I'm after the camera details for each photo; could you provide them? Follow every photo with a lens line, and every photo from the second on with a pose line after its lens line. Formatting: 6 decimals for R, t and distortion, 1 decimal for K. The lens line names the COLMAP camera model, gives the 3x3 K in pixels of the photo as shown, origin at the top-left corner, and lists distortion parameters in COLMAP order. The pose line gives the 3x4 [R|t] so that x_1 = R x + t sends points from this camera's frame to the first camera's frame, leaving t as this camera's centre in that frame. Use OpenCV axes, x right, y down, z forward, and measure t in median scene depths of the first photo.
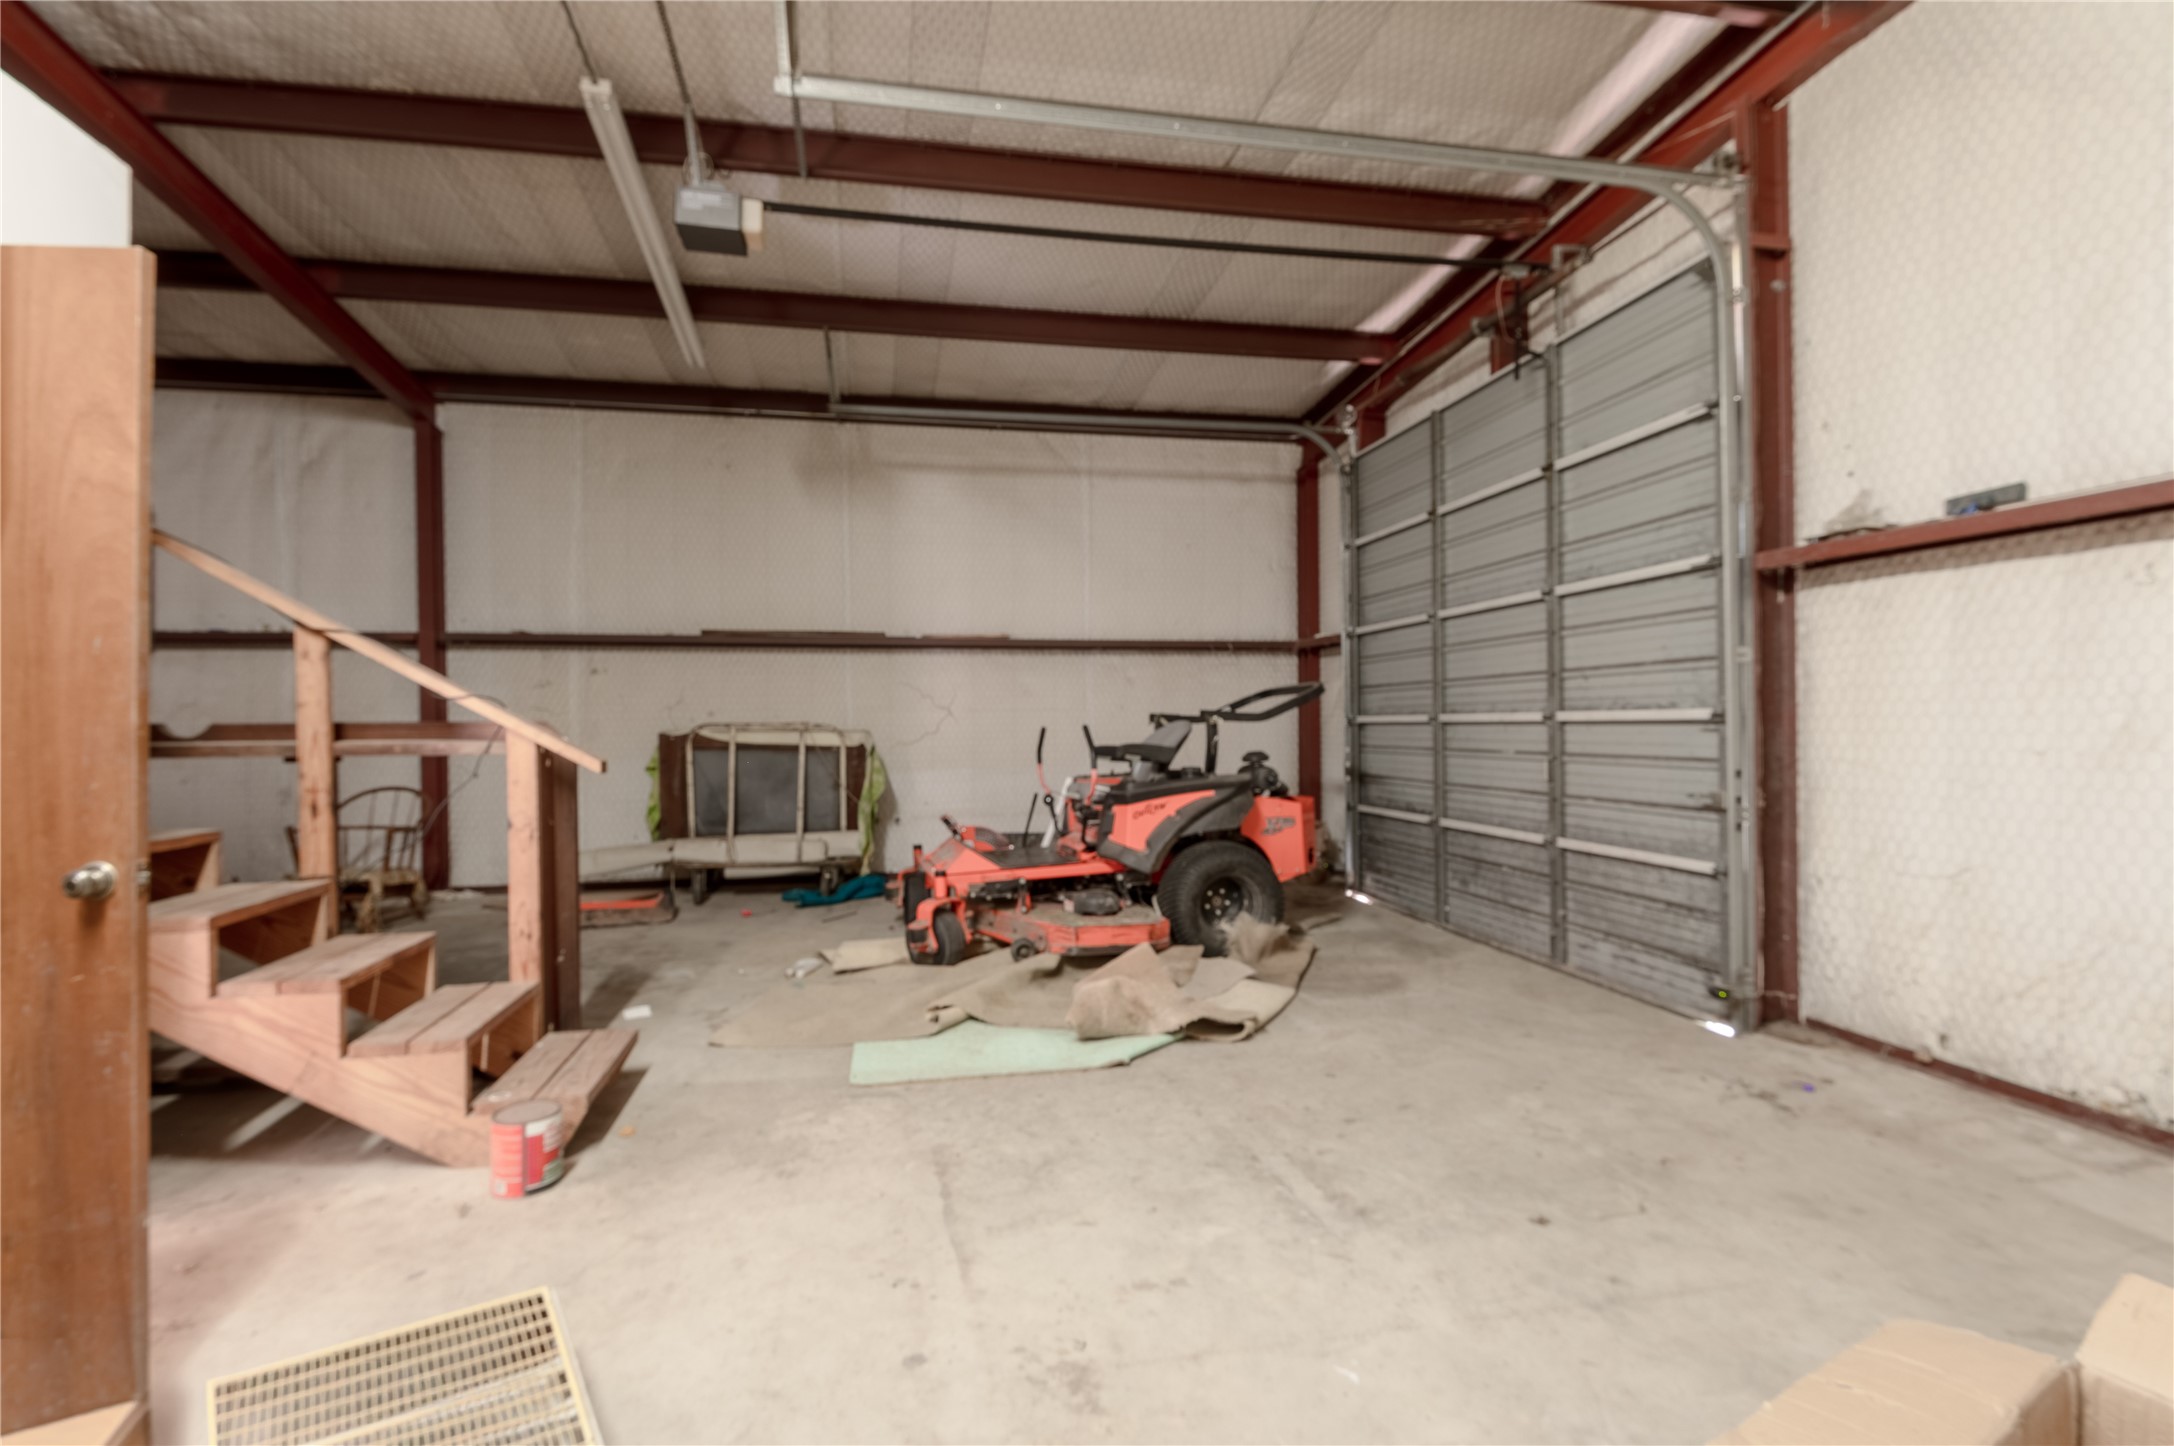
lens RADIAL K [[1008.3, 0, 1081.7], [0, 1008.3, 717.9], [0, 0, 1]] dist [0.026443, -0.012970]
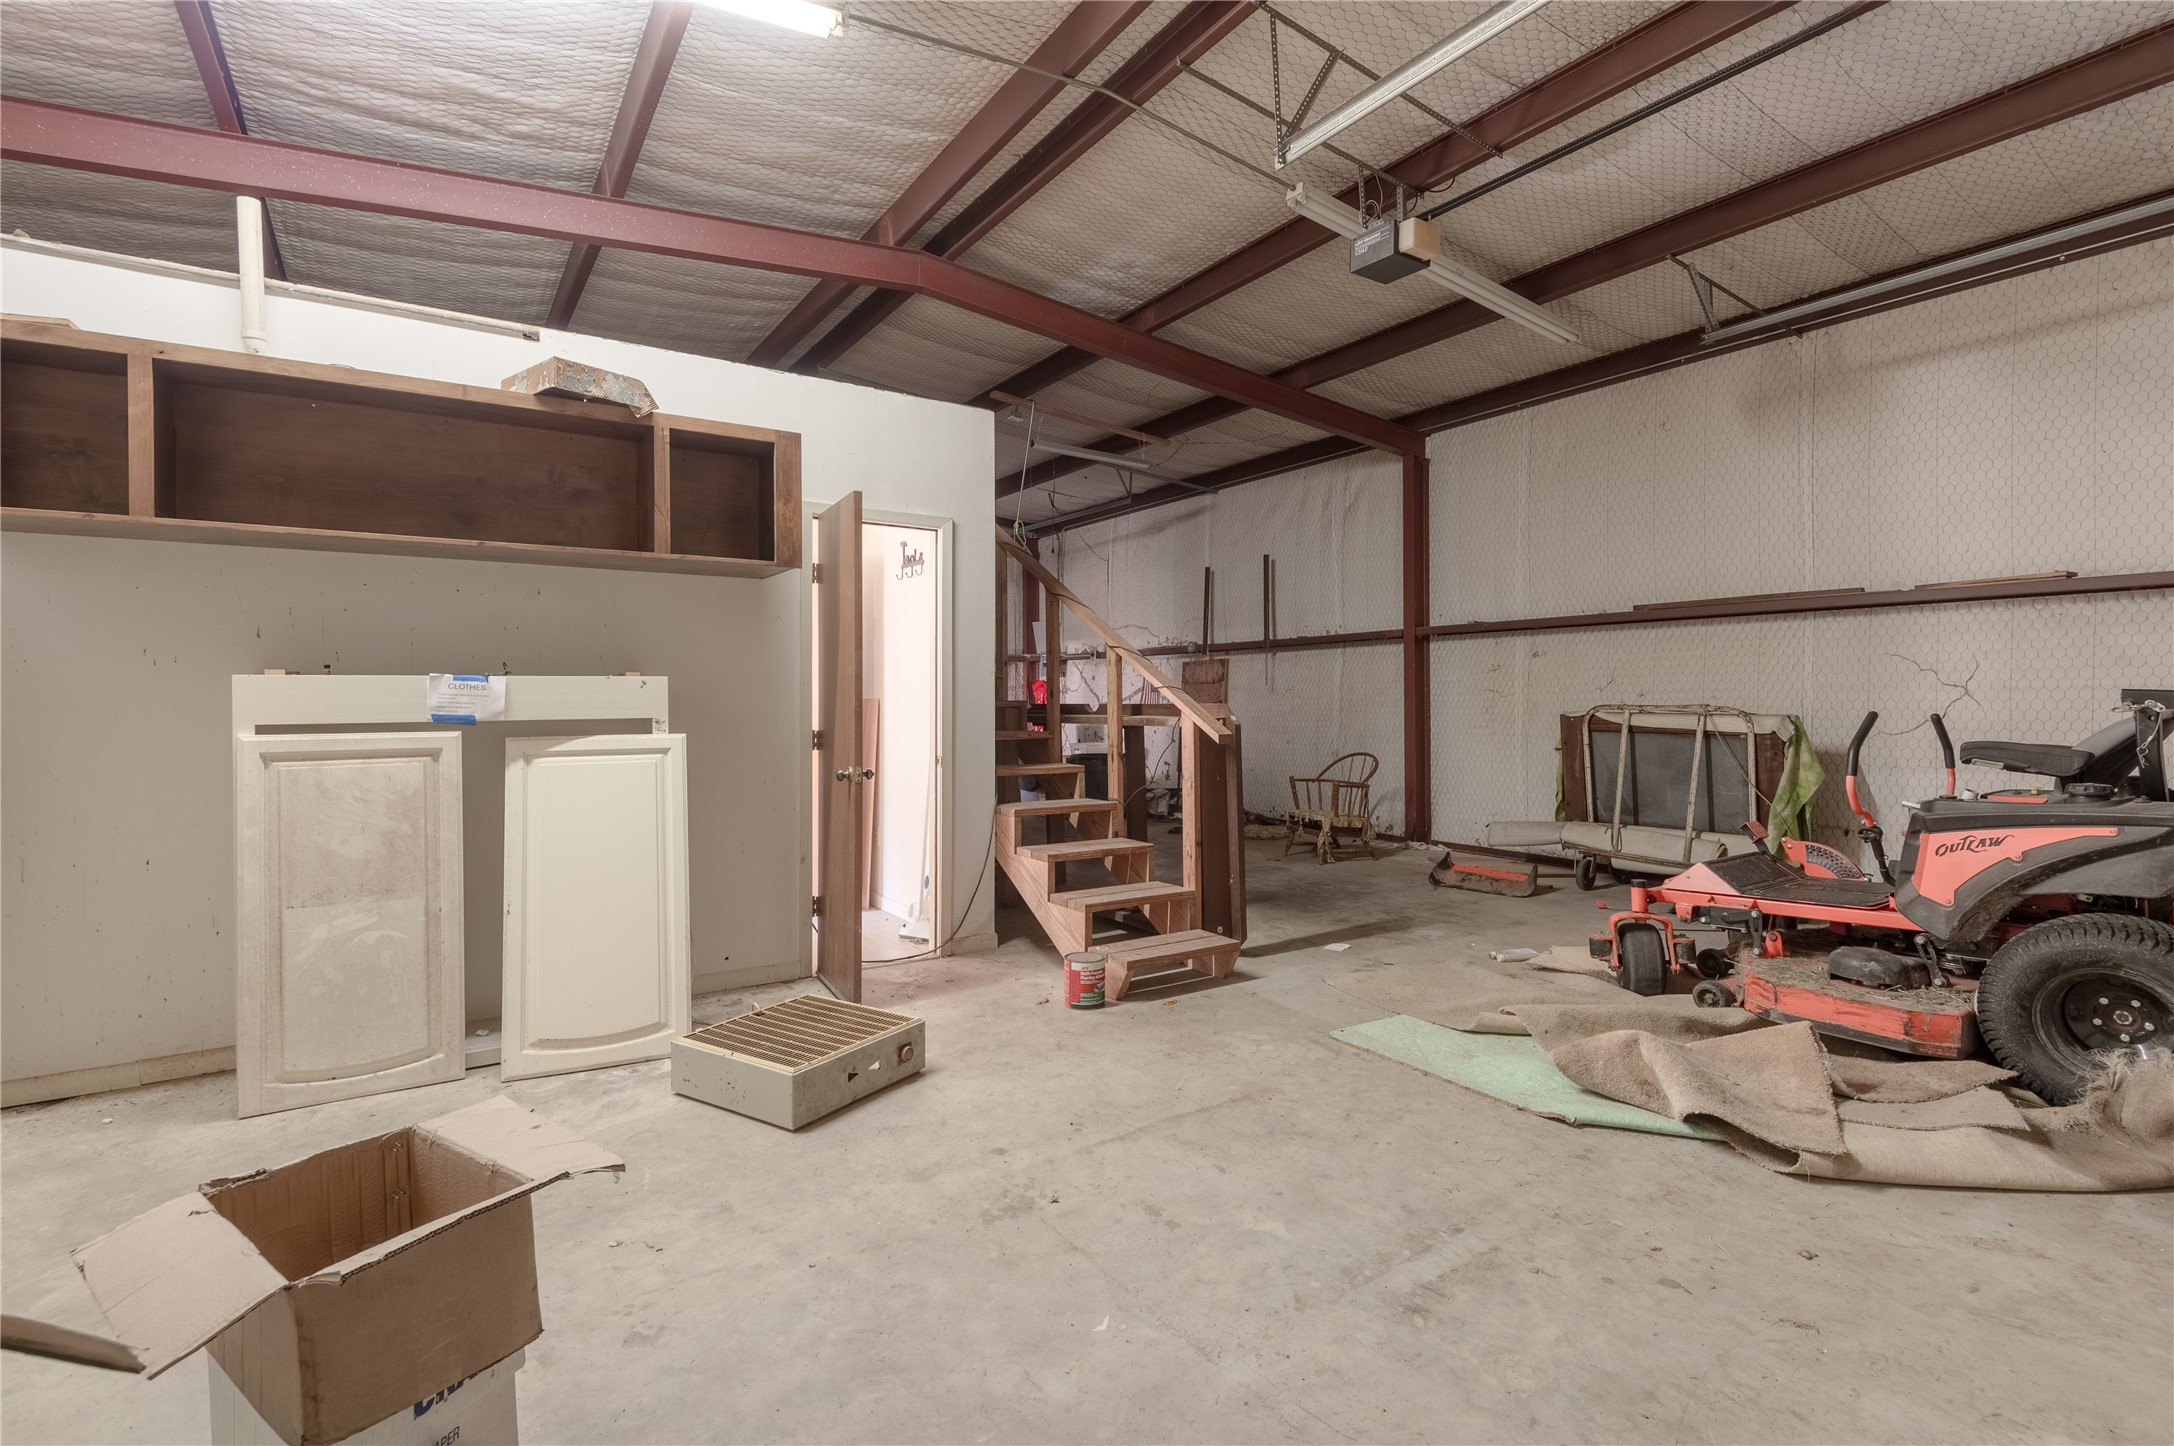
lens RADIAL K [[1008.3, 0, 1050.4], [0, 1008.3, 712.9], [0, 0, 1]] dist [0.026443, -0.012970]
pose [[0.366048, 0.015155, -0.930473, 0.613335], [0.001701, 0.999855, 0.016954, -0.007336], [0.930595, -0.007789, 0.365969, 0.281614]]
